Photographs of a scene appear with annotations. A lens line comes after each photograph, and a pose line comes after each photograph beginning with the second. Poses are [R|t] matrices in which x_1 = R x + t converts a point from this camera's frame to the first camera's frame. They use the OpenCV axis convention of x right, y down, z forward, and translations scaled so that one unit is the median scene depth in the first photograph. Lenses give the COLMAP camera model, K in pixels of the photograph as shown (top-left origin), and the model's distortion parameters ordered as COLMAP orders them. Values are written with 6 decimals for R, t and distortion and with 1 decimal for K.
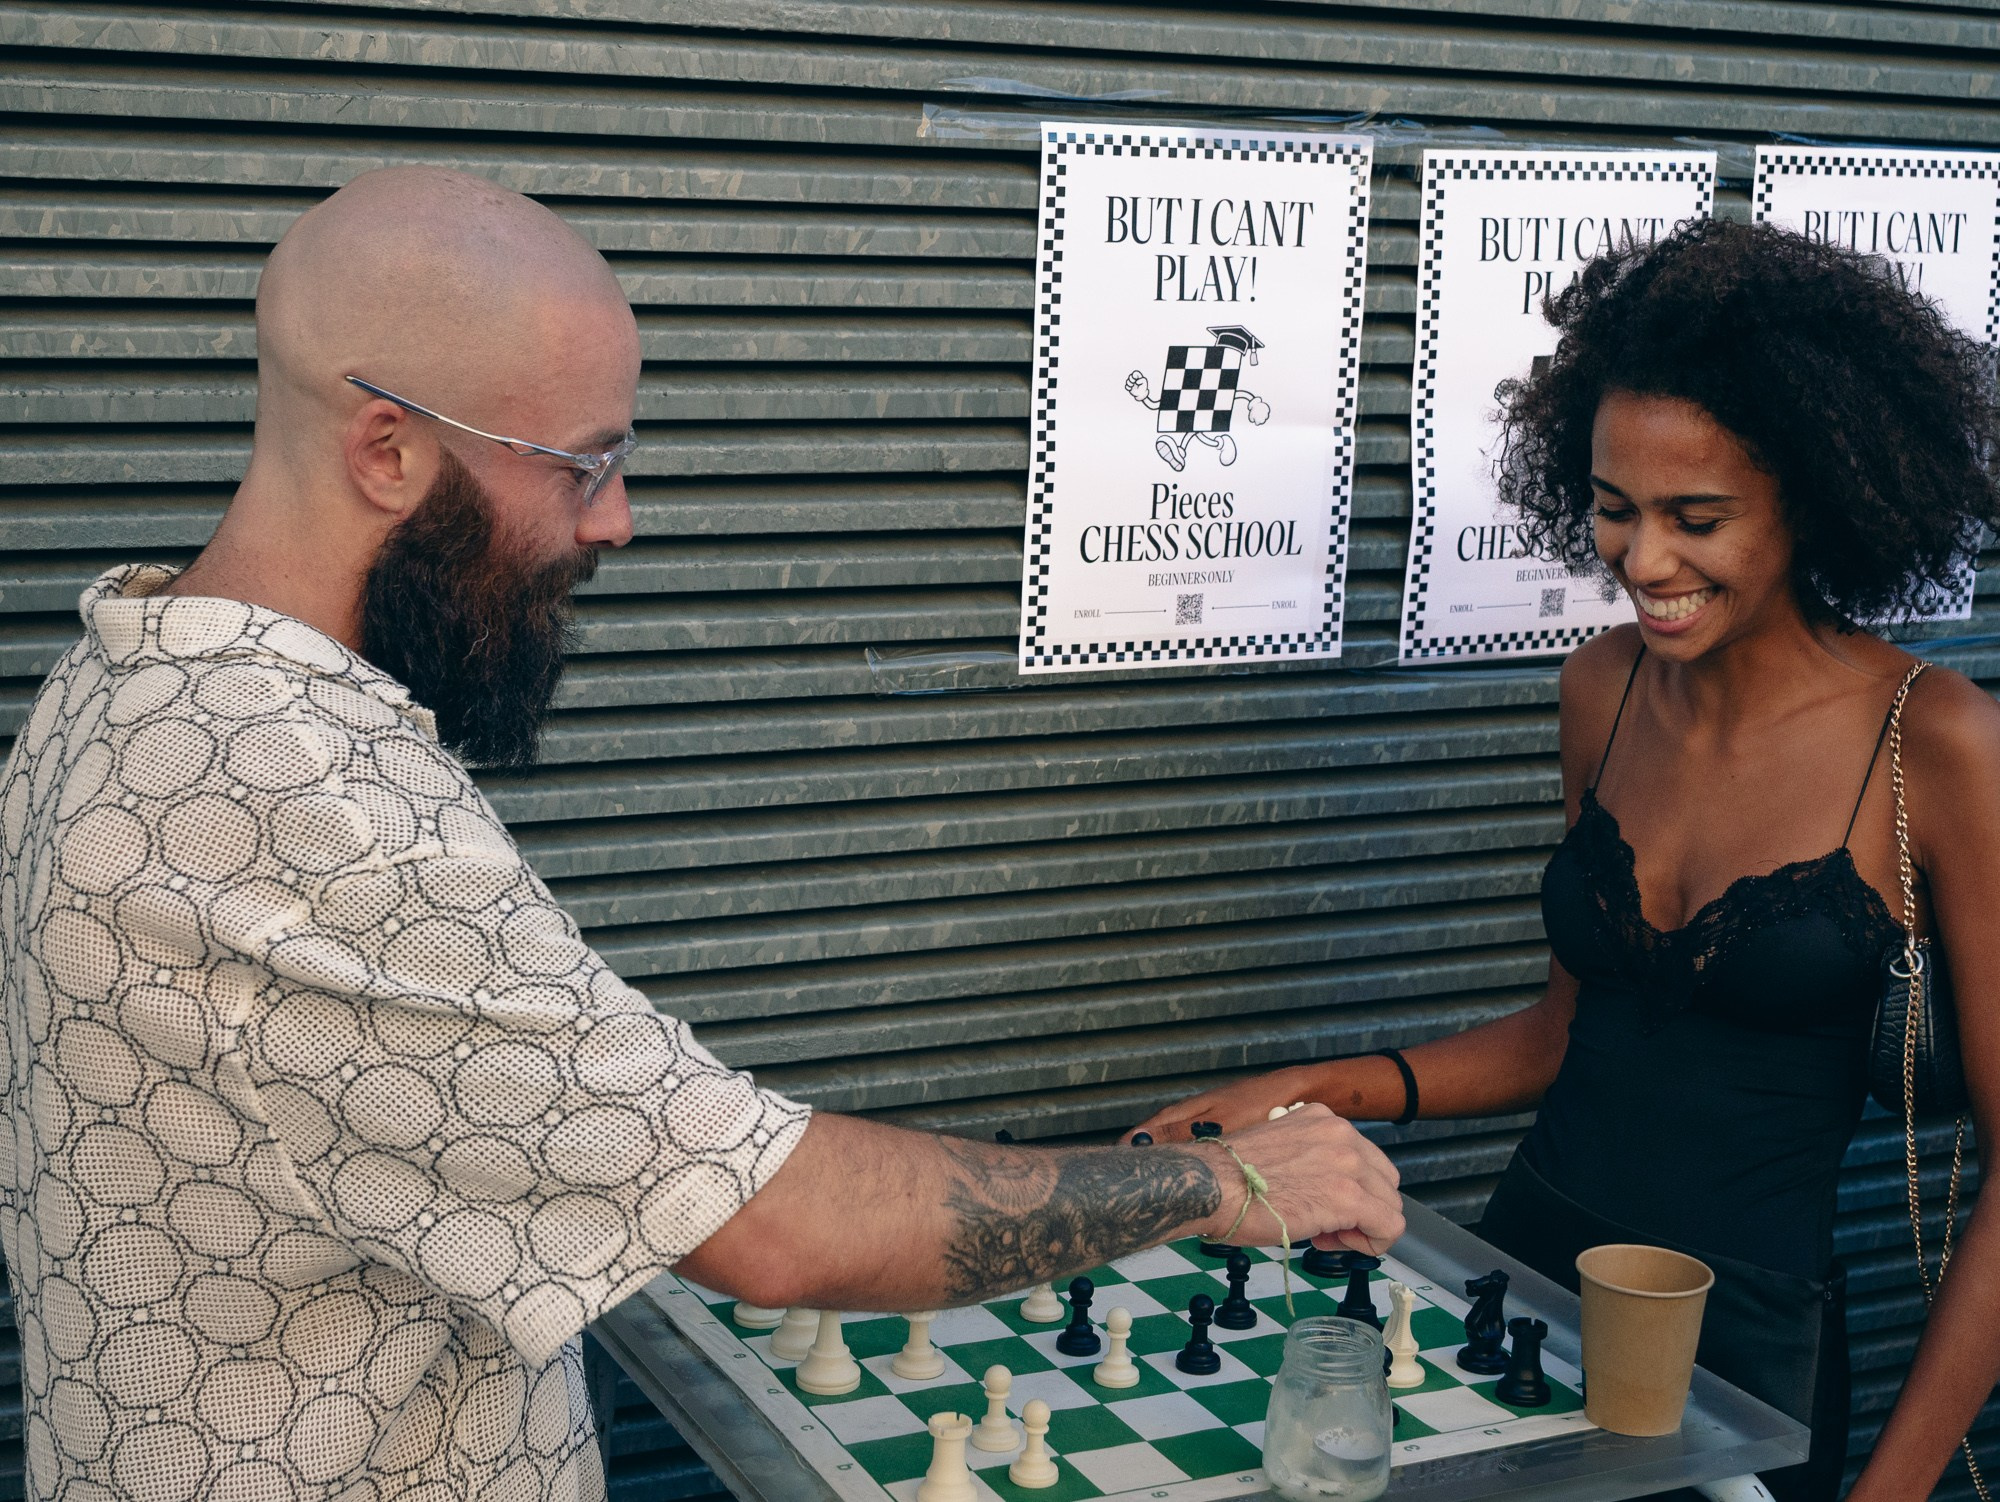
lens RADIAL K [[3099.5, 0, 999.8], [0, 3099.5, 765.1], [0, 0, 1]] dist [0.049853, 0.000000]
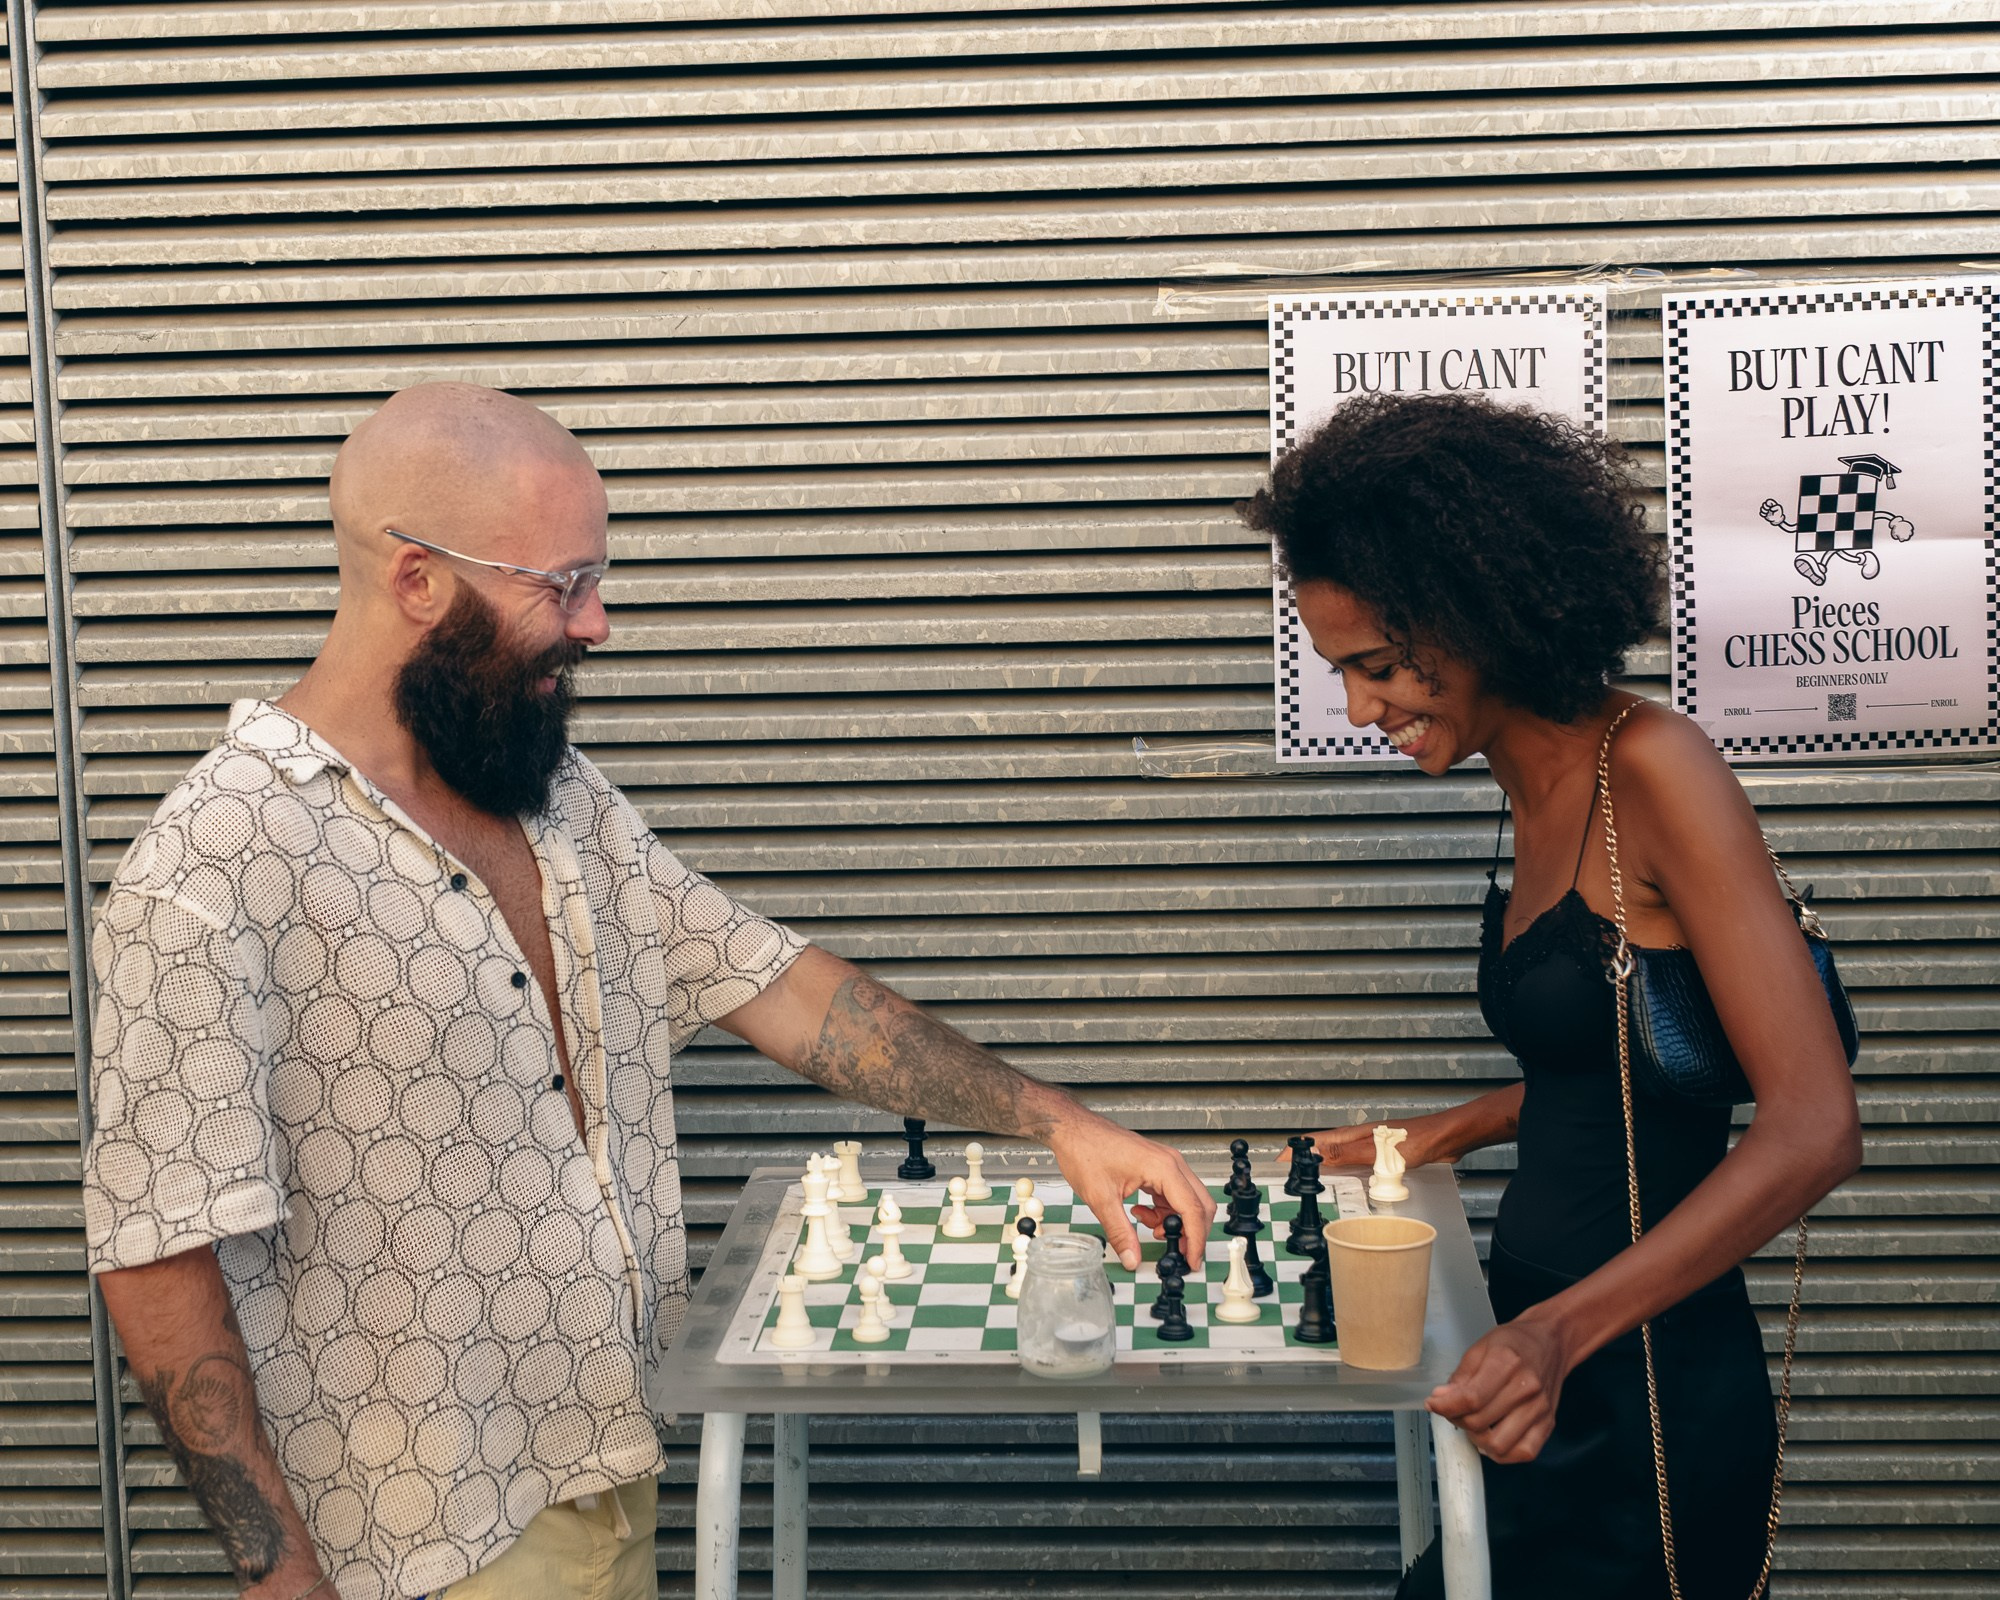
lens RADIAL K [[3387.4, 0, 1001.3], [0, 3387.4, 789.7], [0, 0, 1]] dist [0.069456, 0.000000]
pose [[0.857130, 0.008977, -0.515022, 0.583738], [-0.040763, 0.997894, -0.050448, 0.050210], [0.513485, 0.064234, 0.855691, -0.148126]]
